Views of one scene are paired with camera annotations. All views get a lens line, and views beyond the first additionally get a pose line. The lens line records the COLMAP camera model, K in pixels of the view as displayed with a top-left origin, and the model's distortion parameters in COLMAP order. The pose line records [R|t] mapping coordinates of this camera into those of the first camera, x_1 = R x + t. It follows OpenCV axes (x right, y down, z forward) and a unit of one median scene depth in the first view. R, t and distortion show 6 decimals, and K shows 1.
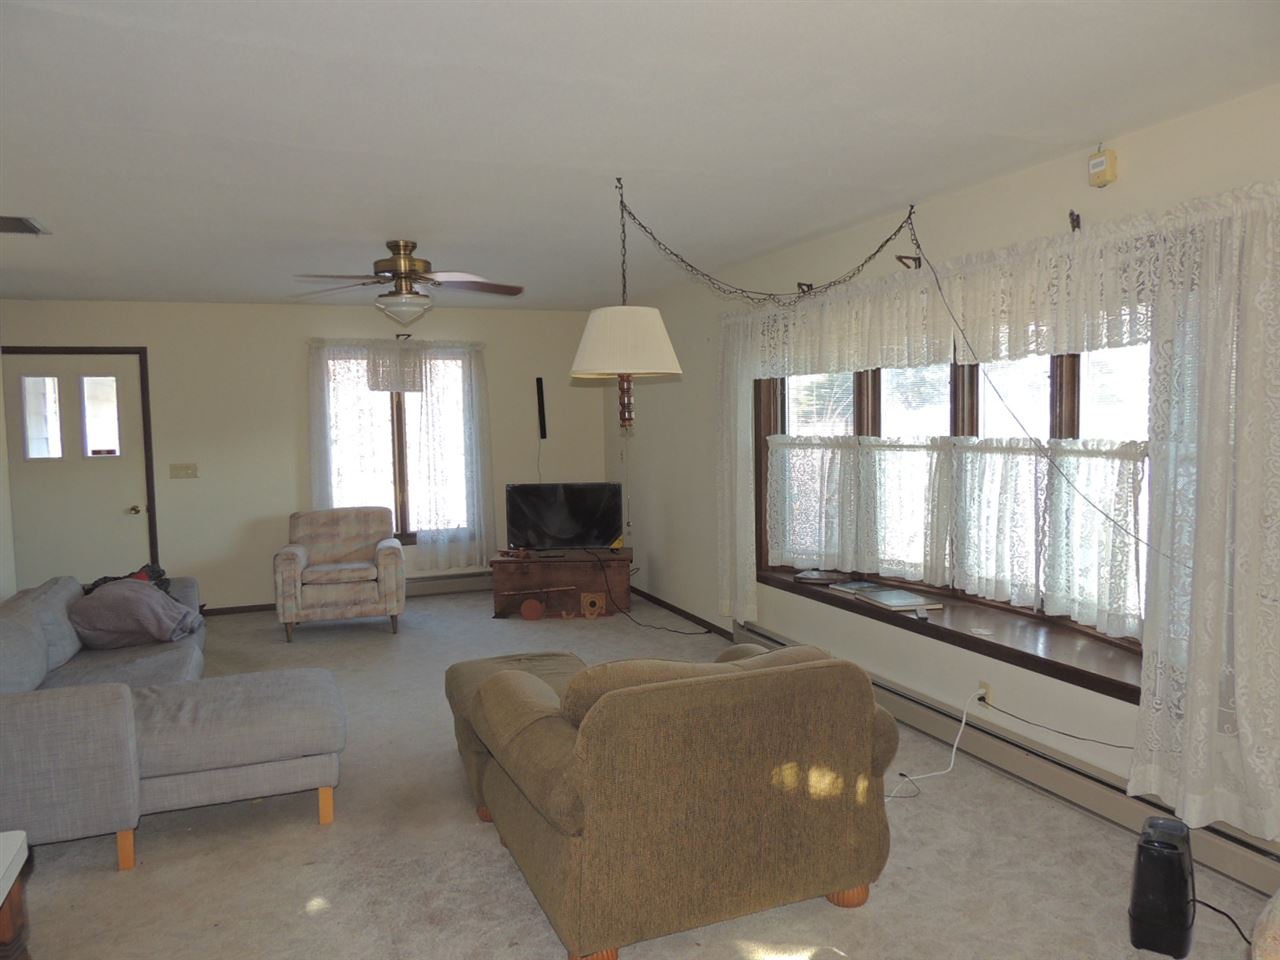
lens RADIAL K [[912.4, 0, 643.7], [0, 912.4, 472.4], [0, 0, 1]] dist [-0.013835, -0.002143]
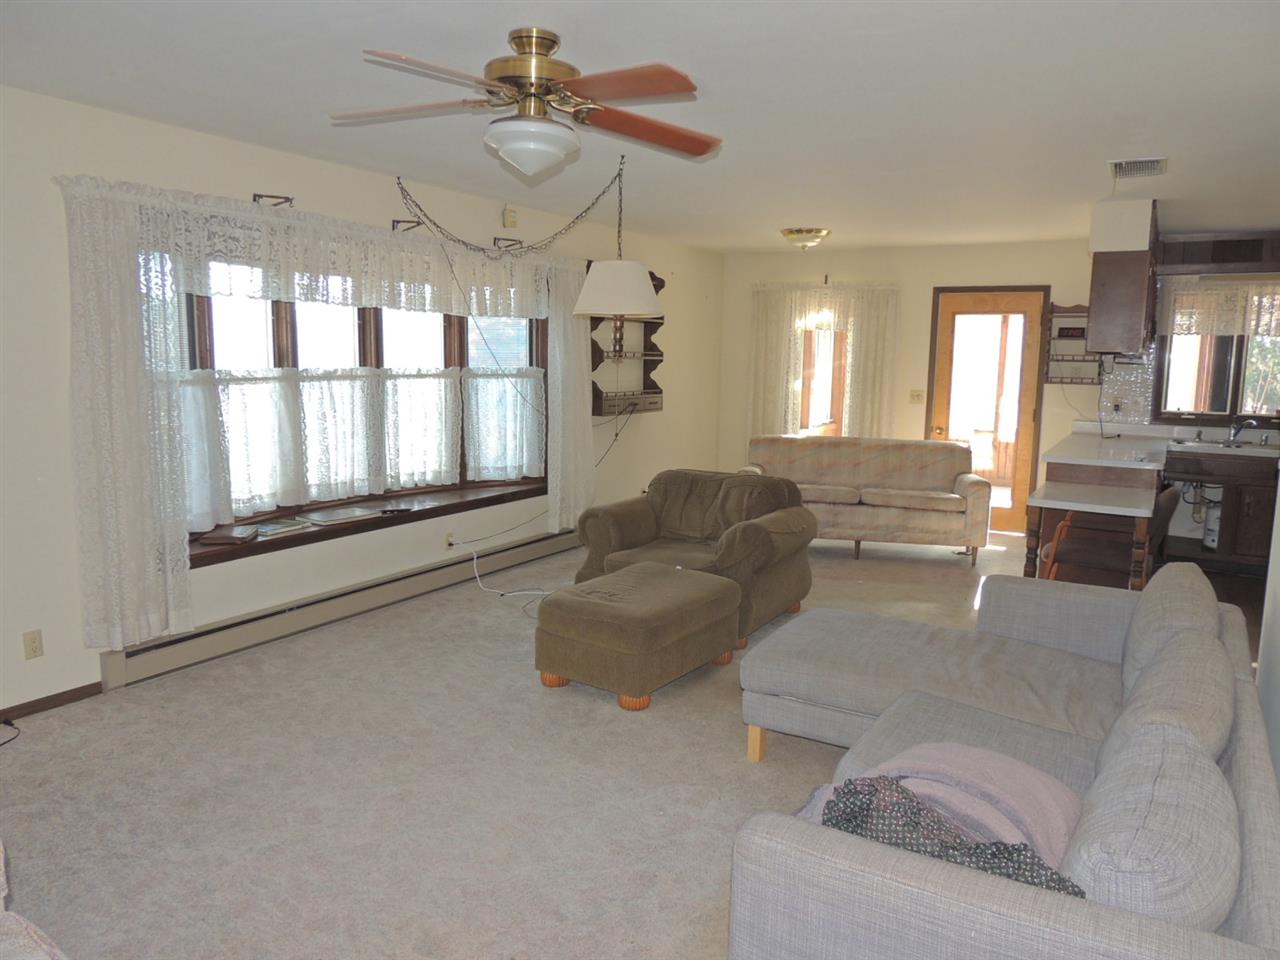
lens RADIAL K [[912.4, 0, 643.7], [0, 912.4, 472.4], [0, 0, 1]] dist [-0.013835, -0.002143]
pose [[-0.634899, -0.090255, 0.767306, -0.895042], [0.040939, 0.987828, 0.150068, -0.071124], [-0.771510, 0.126691, -0.623476, 1.559526]]
